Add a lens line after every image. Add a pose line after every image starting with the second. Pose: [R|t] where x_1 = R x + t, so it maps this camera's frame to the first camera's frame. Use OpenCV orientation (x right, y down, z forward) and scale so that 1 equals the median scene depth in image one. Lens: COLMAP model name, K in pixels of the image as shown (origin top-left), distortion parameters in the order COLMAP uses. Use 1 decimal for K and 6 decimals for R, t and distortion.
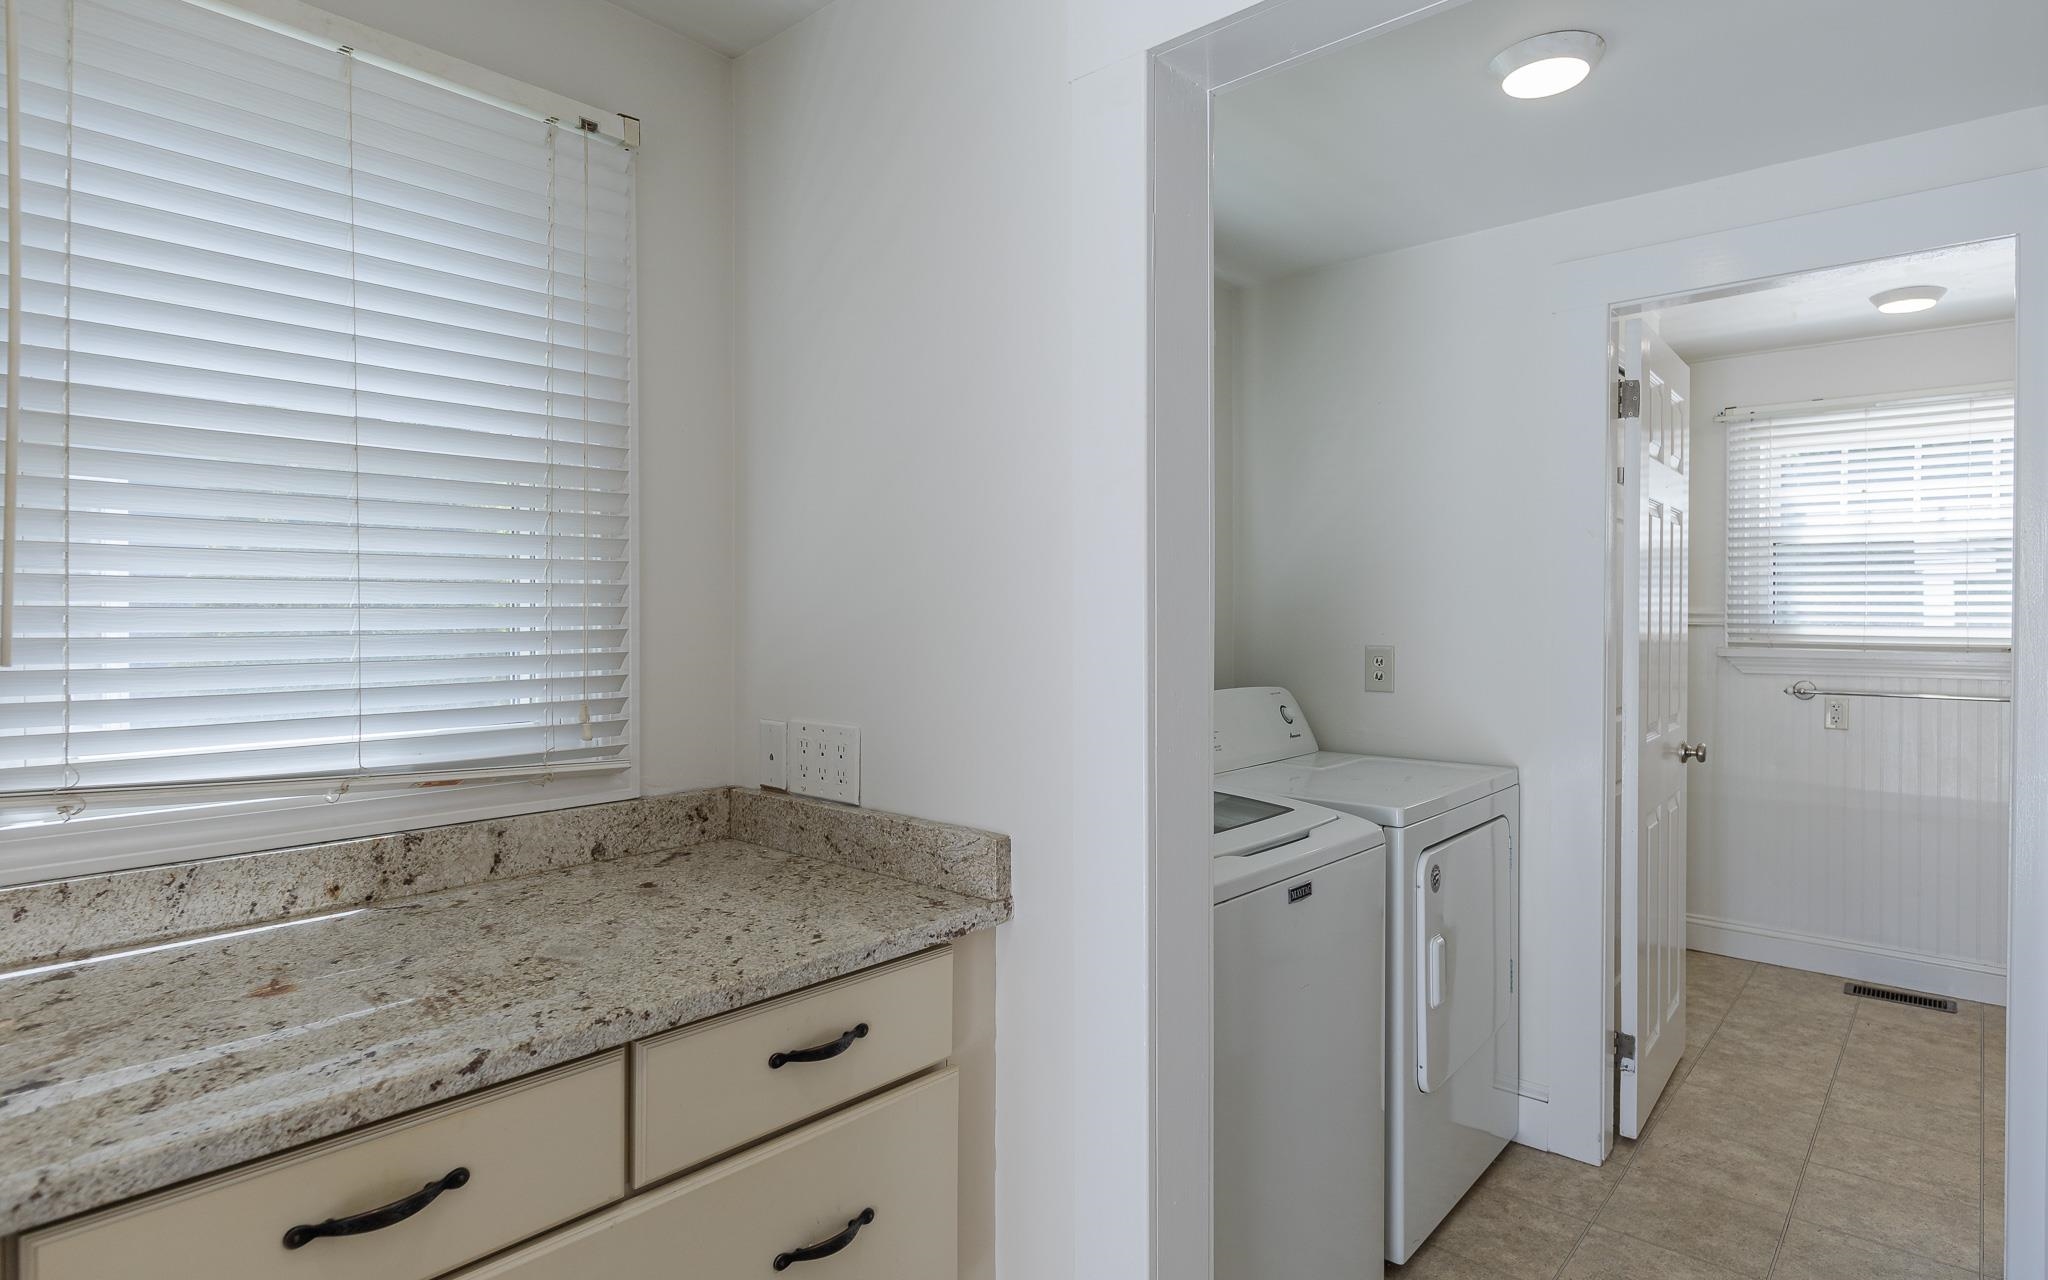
lens RADIAL K [[1083.8, 0, 1034.9], [0, 1083.8, 621.7], [0, 0, 1]] dist [-0.001236, -0.002979]
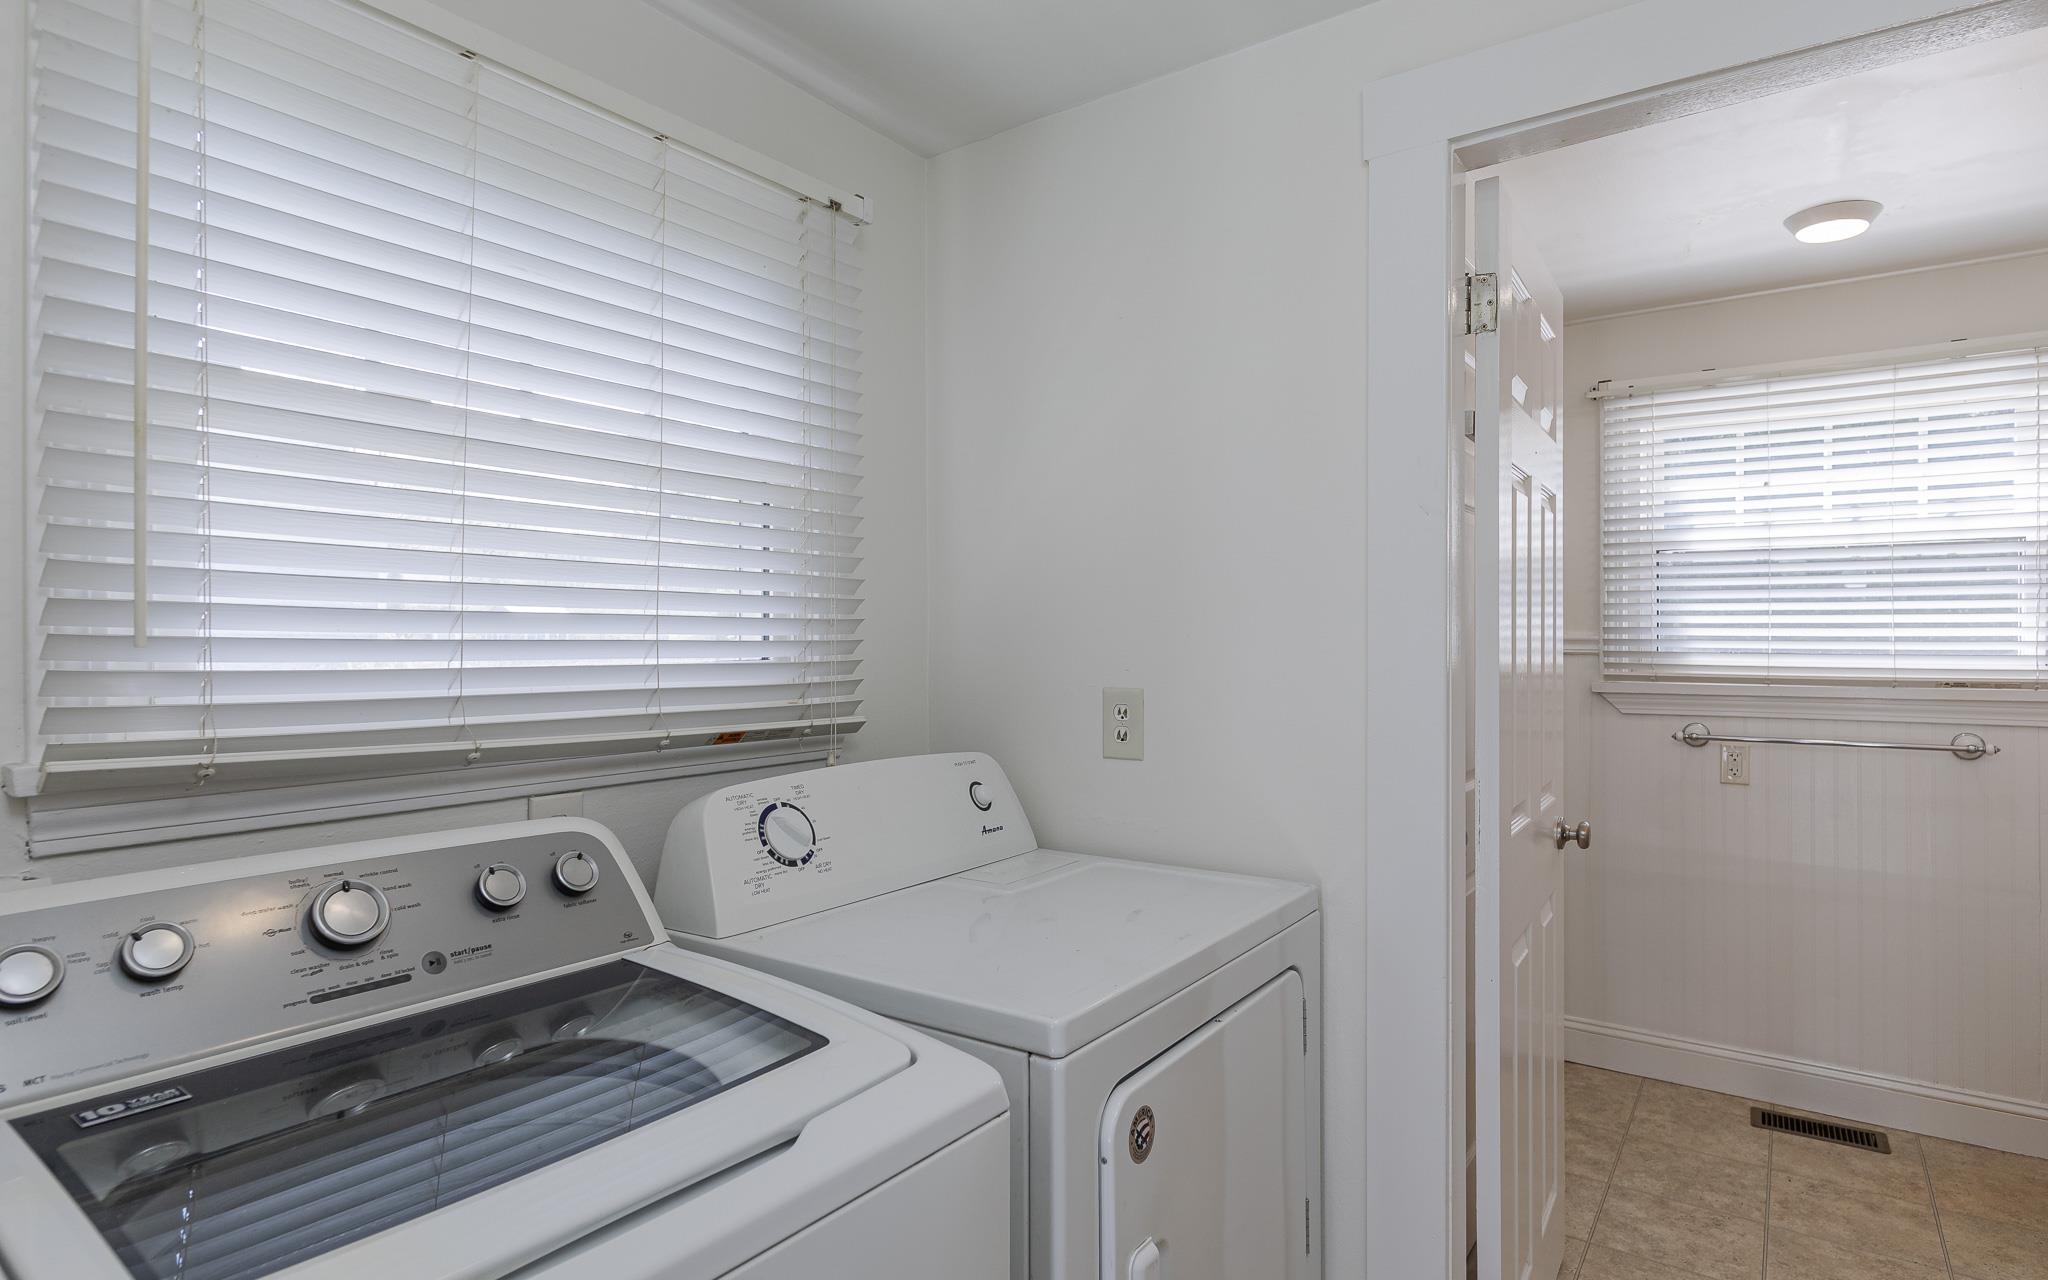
lens RADIAL K [[1083.8, 0, 1049.5], [0, 1083.8, 638.2], [0, 0, 1]] dist [-0.001236, -0.002979]
pose [[0.993157, -0.001952, 0.116769, 0.194433], [0.003266, 0.999934, -0.011058, -0.000546], [-0.116740, 0.011364, 0.993098, 0.350946]]
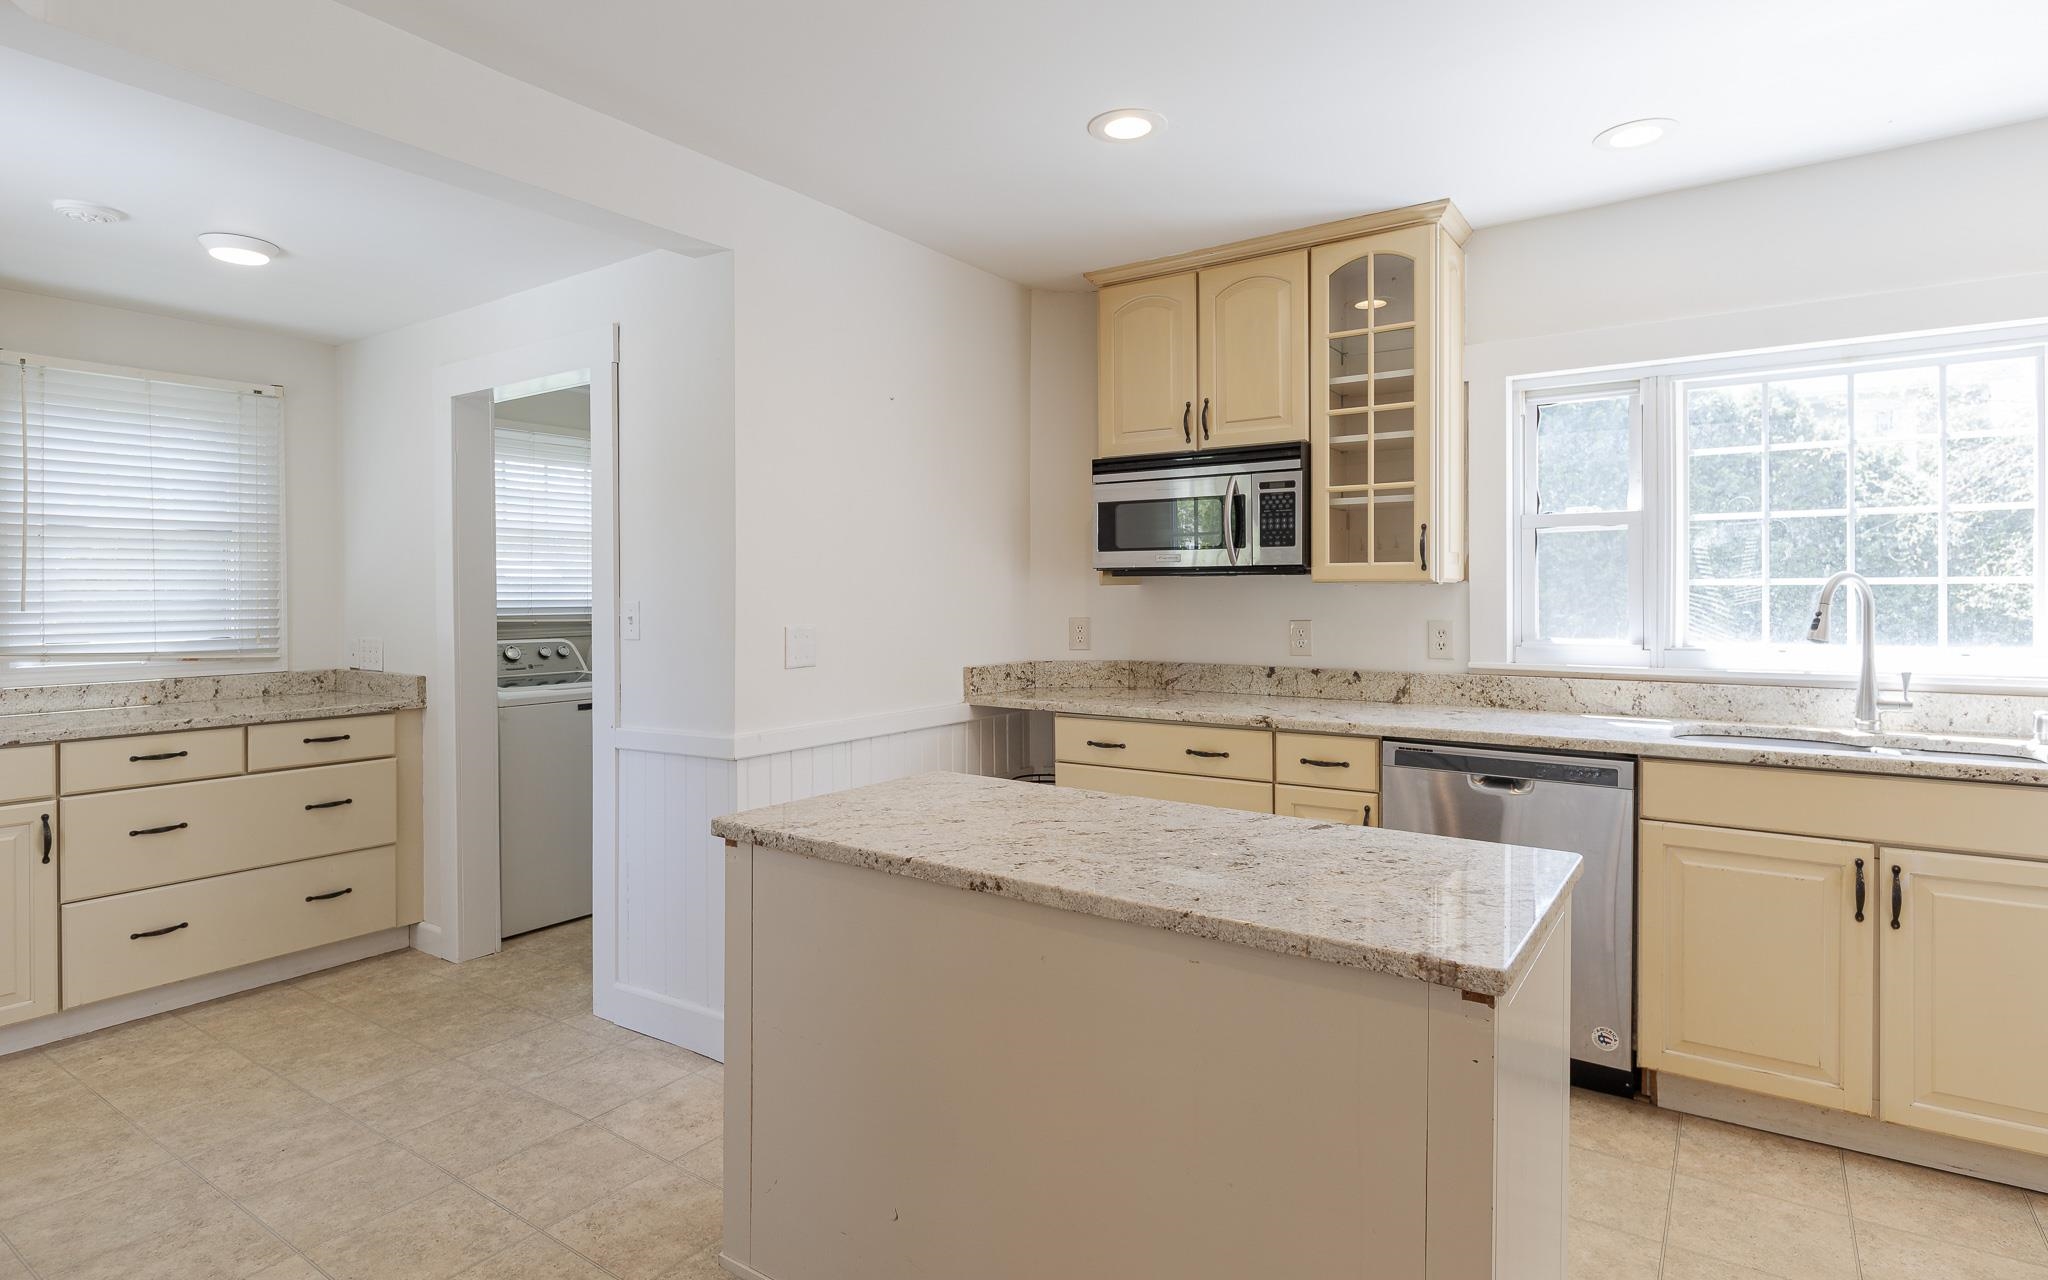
lens RADIAL K [[1083.8, 0, 1034.0], [0, 1083.8, 593.1], [0, 0, 1]] dist [-0.001236, -0.002979]
pose [[0.993536, -0.009038, 0.113160, 0.572269], [0.010095, 0.999911, -0.008772, 0.018951], [-0.113071, 0.009857, 0.993538, -0.882537]]
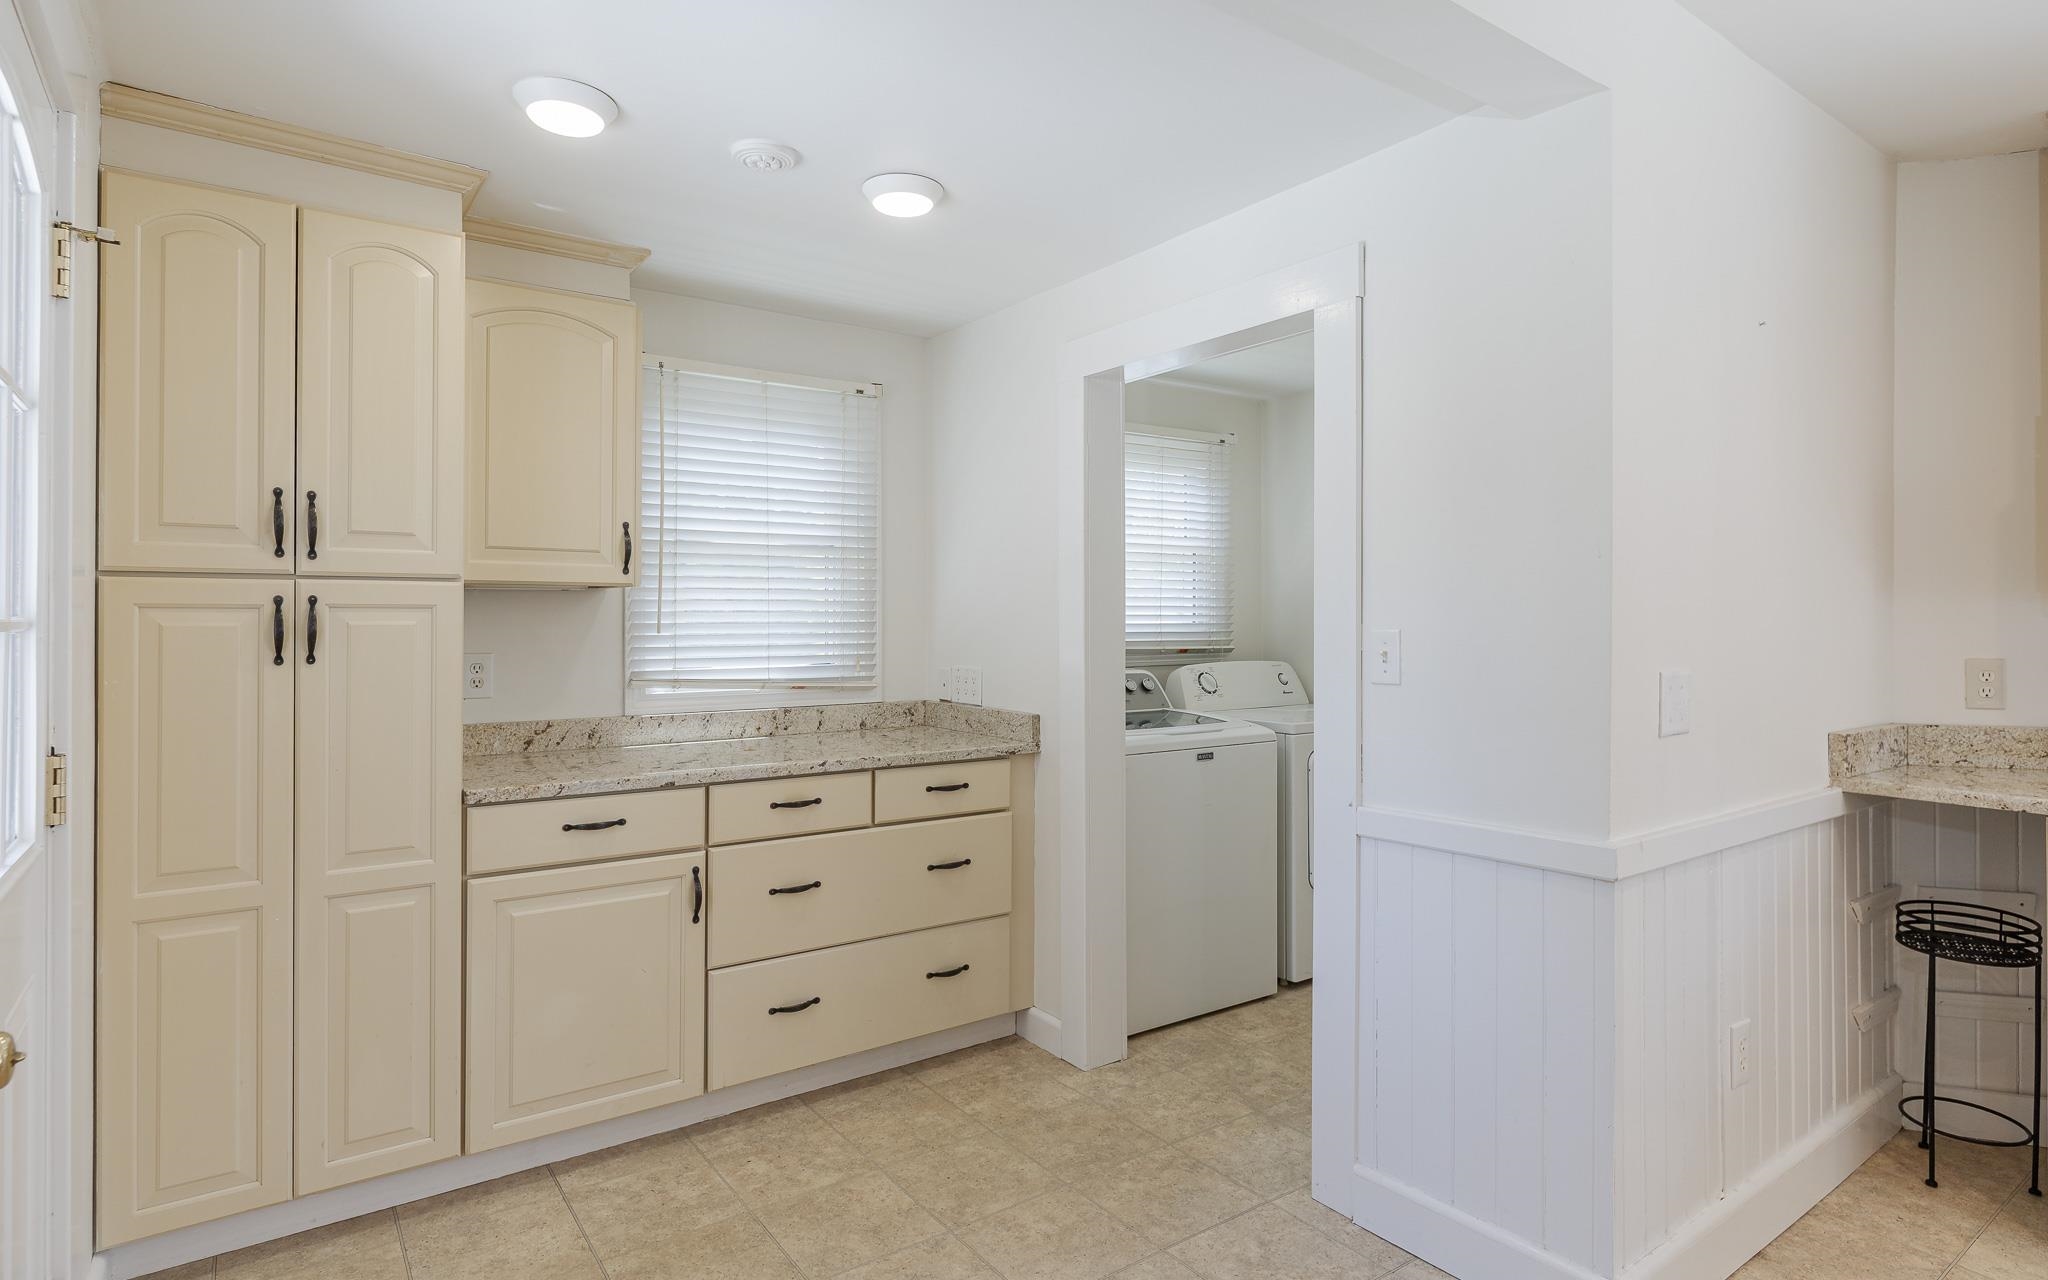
lens RADIAL K [[1083.8, 0, 1023.6], [0, 1083.8, 601.2], [0, 0, 1]] dist [-0.001236, -0.002979]
pose [[0.971965, -0.006647, -0.235033, 0.232306], [0.000932, 0.999701, -0.024418, 0.012090], [0.235125, 0.023515, 0.971681, -0.572495]]
